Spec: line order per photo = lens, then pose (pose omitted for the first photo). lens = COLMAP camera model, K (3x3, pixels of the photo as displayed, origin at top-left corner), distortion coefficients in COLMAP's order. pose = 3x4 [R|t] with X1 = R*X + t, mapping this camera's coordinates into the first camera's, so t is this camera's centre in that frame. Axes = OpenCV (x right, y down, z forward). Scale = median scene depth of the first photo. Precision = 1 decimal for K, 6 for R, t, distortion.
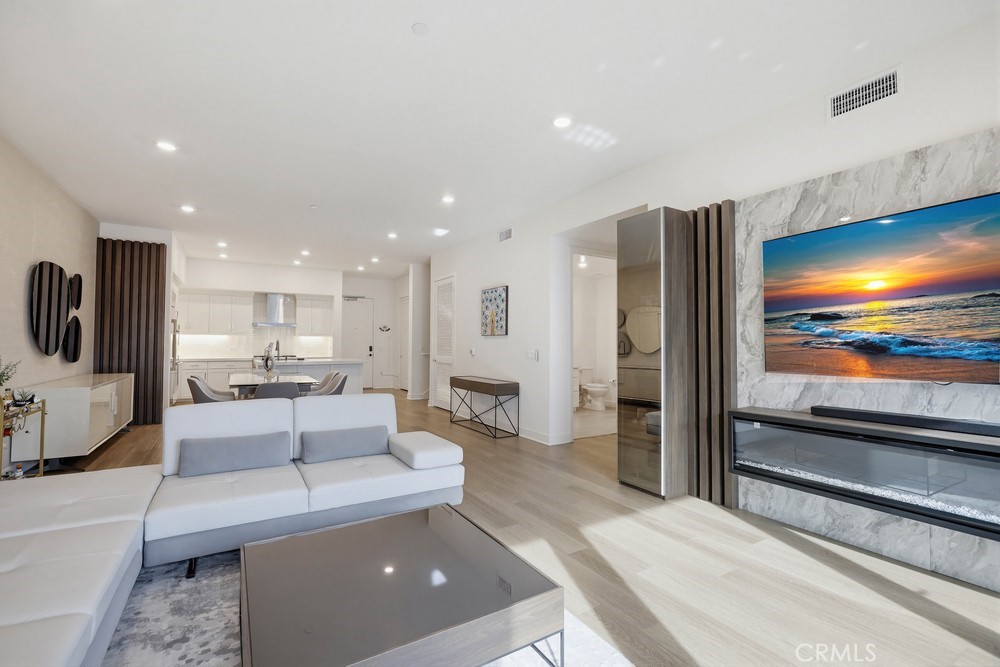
lens RADIAL K [[451.0, 0, 497.1], [0, 451.0, 330.3], [0, 0, 1]] dist [0.000963, 0.000396]
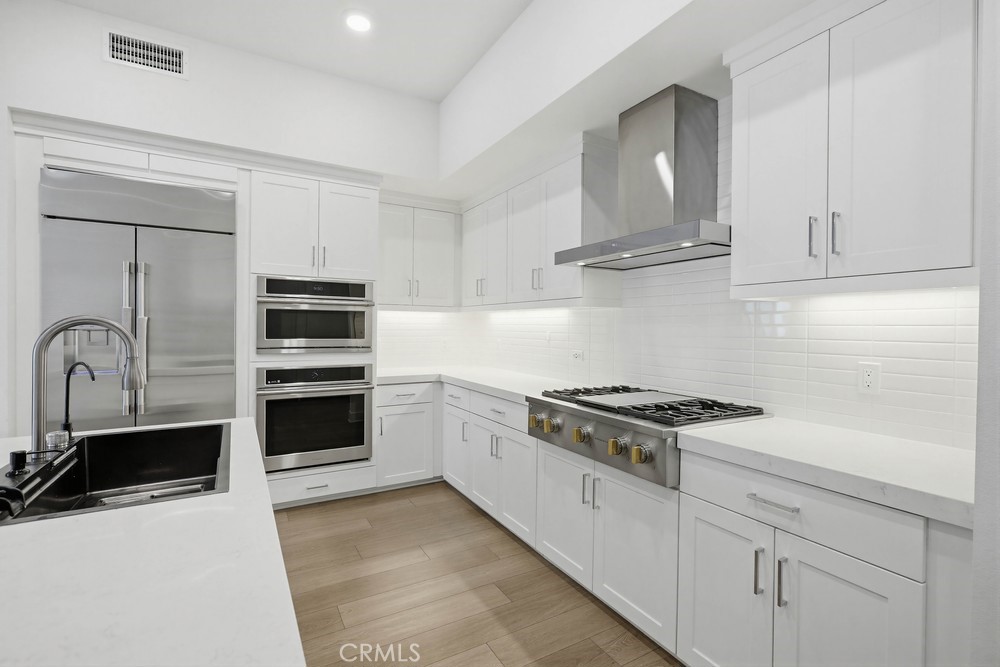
lens RADIAL K [[451.0, 0, 497.1], [0, 451.0, 330.3], [0, 0, 1]] dist [0.000963, 0.000396]
pose [[-0.017106, 0.007163, -0.999828, -0.290994], [0.024267, 0.999683, 0.006746, 0.022488], [0.999559, -0.024148, -0.017274, 0.963846]]
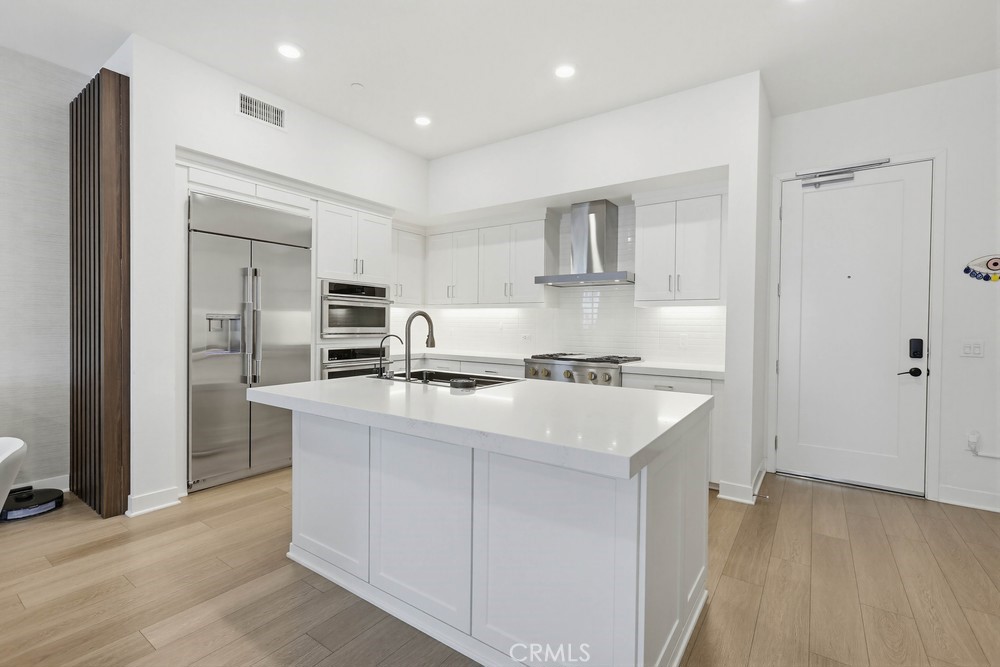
lens RADIAL K [[451.0, 0, 497.1], [0, 451.0, 330.3], [0, 0, 1]] dist [0.000963, 0.000396]
pose [[0.407249, 0.016352, -0.913171, -0.161329], [0.017804, 0.999508, 0.025838, 0.021791], [0.913144, -0.026780, 0.406757, 0.784573]]
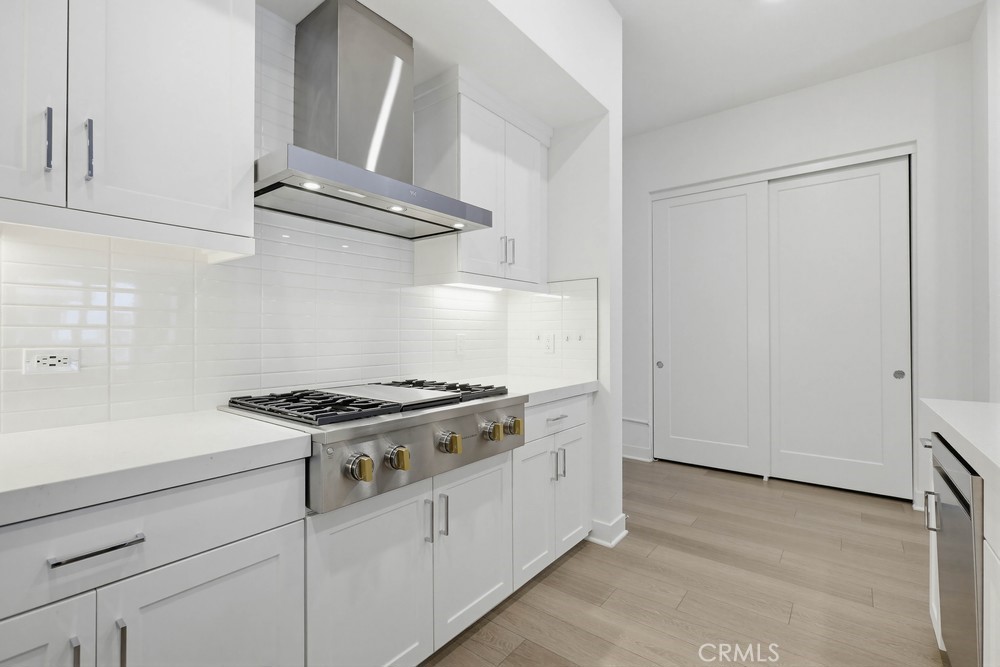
lens RADIAL K [[451.0, 0, 497.1], [0, 451.0, 330.3], [0, 0, 1]] dist [0.000963, 0.000396]
pose [[0.933171, 0.003595, 0.359415, -0.529255], [-0.013028, 0.999631, 0.023829, 0.029973], [-0.359197, -0.026919, 0.932873, 0.853581]]
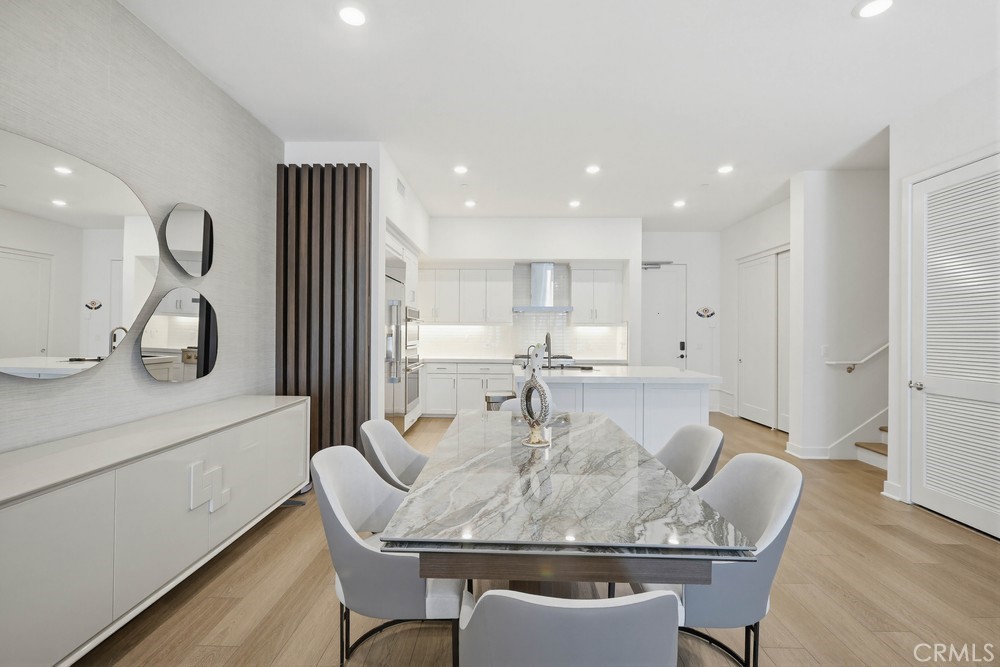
lens RADIAL K [[439.6, 0, 496.4], [0, 439.6, 332.5], [0, 0, 1]] dist [-0.001261, 0.000756]
pose [[0.850326, 0.003911, -0.526241, -0.213558], [0.012297, 0.999552, 0.027299, 0.003178], [0.526112, -0.029684, 0.849897, 0.423300]]
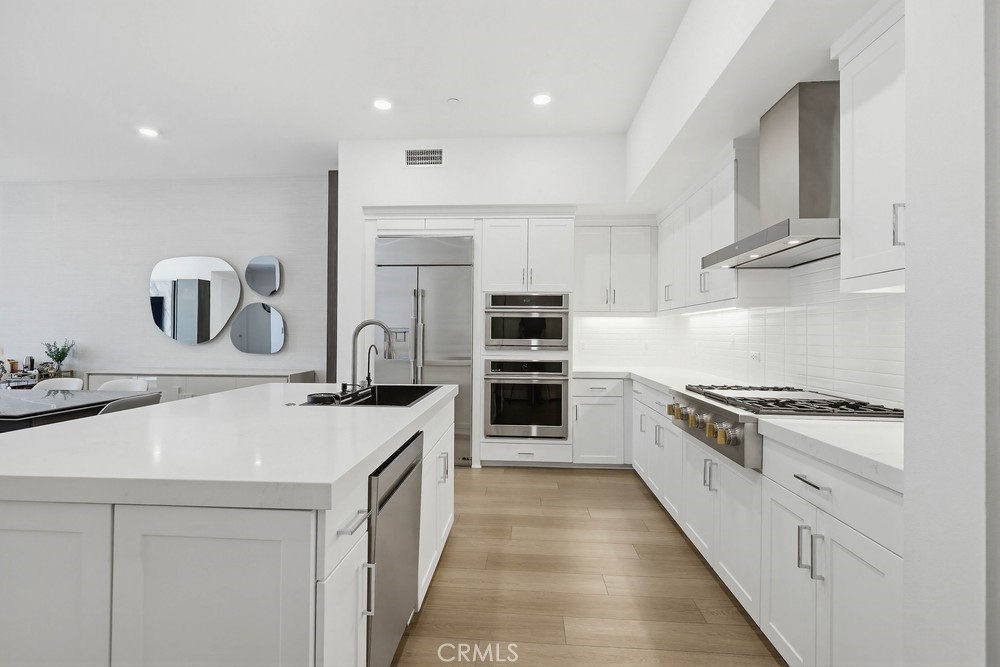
lens RADIAL K [[451.0, 0, 497.1], [0, 451.0, 330.3], [0, 0, 1]] dist [0.000963, 0.000396]
pose [[-0.567477, -0.012399, -0.823296, -0.251576], [0.019254, 0.999413, -0.028323, 0.030410], [0.823164, -0.031924, -0.566905, 1.041809]]
